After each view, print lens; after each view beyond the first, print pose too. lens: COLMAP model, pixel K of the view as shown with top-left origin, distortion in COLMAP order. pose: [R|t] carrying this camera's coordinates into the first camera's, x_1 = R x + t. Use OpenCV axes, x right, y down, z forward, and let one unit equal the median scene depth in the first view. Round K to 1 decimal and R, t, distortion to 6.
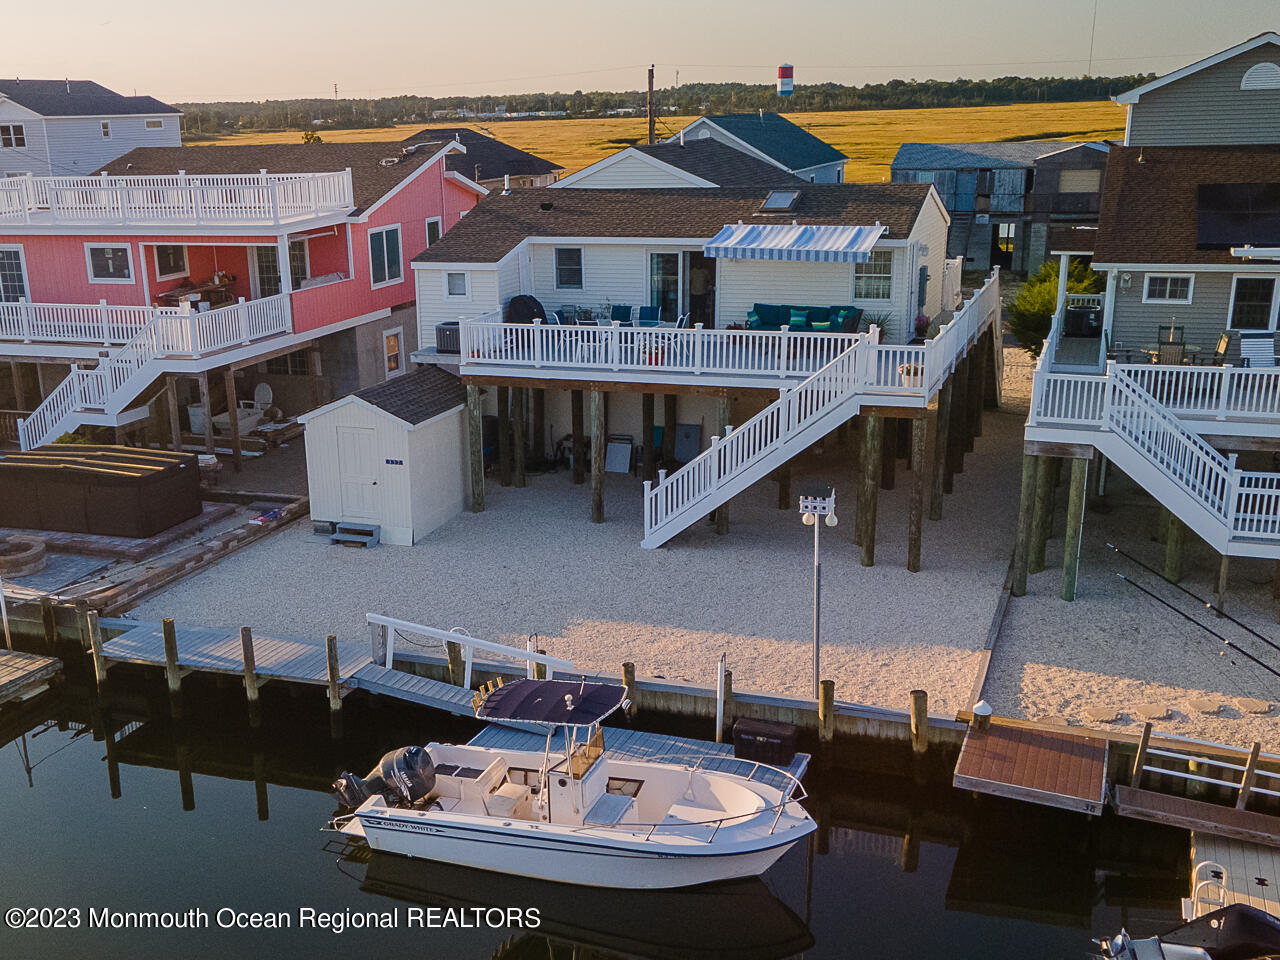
lens RADIAL K [[1427.9, 0, 532.7], [0, 1427.9, 595.8], [0, 0, 1]] dist [0.127182, -0.297405]
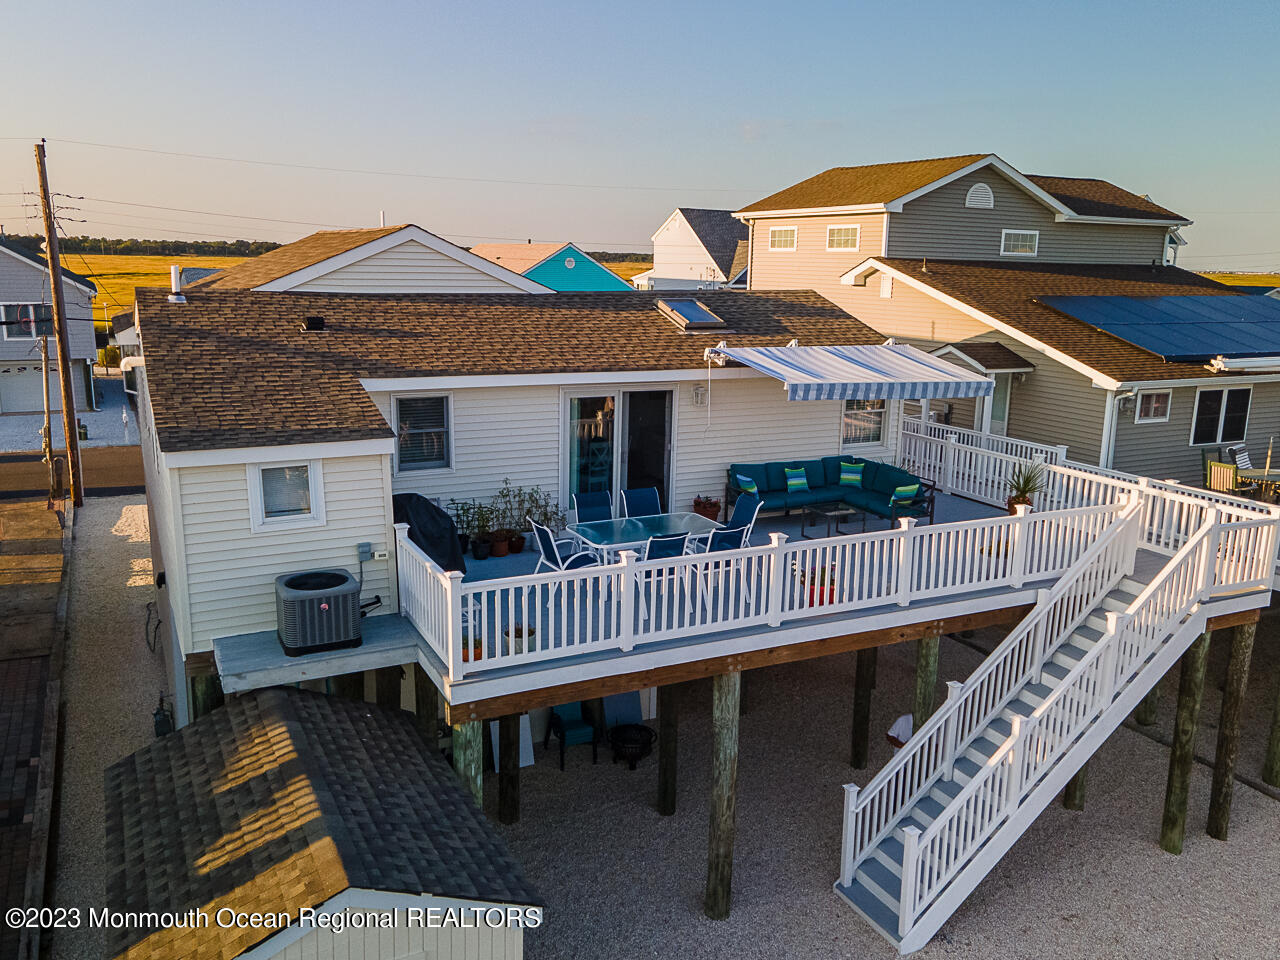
lens RADIAL K [[1050.7, 0, 656.0], [0, 1050.7, 477.6], [0, 0, 1]] dist [0.052651, 0.005504]
pose [[0.646657, -0.119020, 0.753438, -0.236181], [0.207417, 0.977969, -0.023533, -0.199273], [-0.734038, 0.171494, 0.657098, 0.735118]]
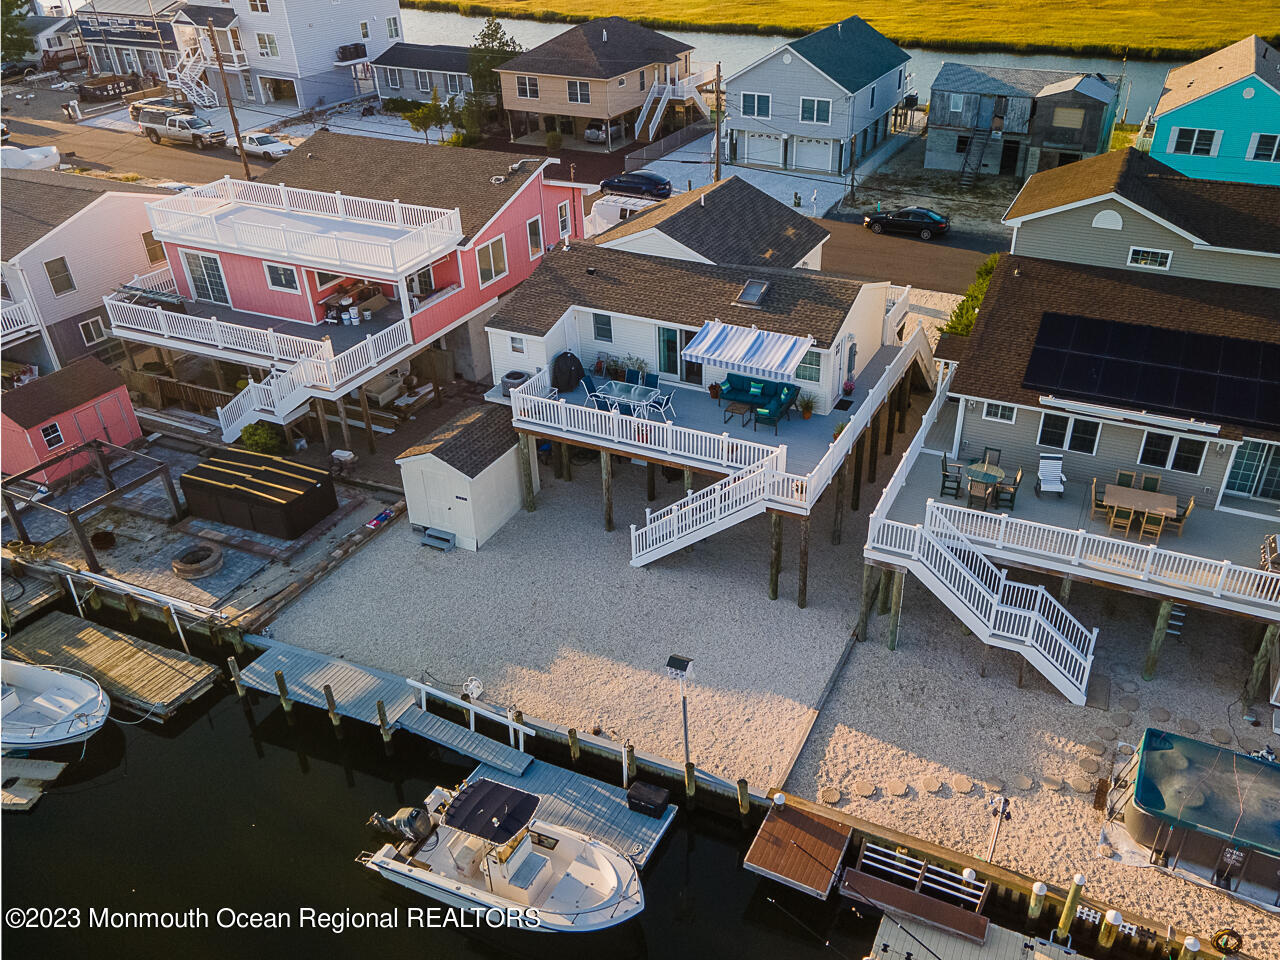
lens RADIAL K [[1043.2, 0, 702.7], [0, 1043.2, 522.6], [0, 0, 1]] dist [0.054169, -0.001220]
pose [[0.999266, 0.037938, -0.005272, 0.145198], [-0.035561, 0.970046, 0.240305, -0.315397], [0.014231, -0.239941, 0.970683, -0.024261]]
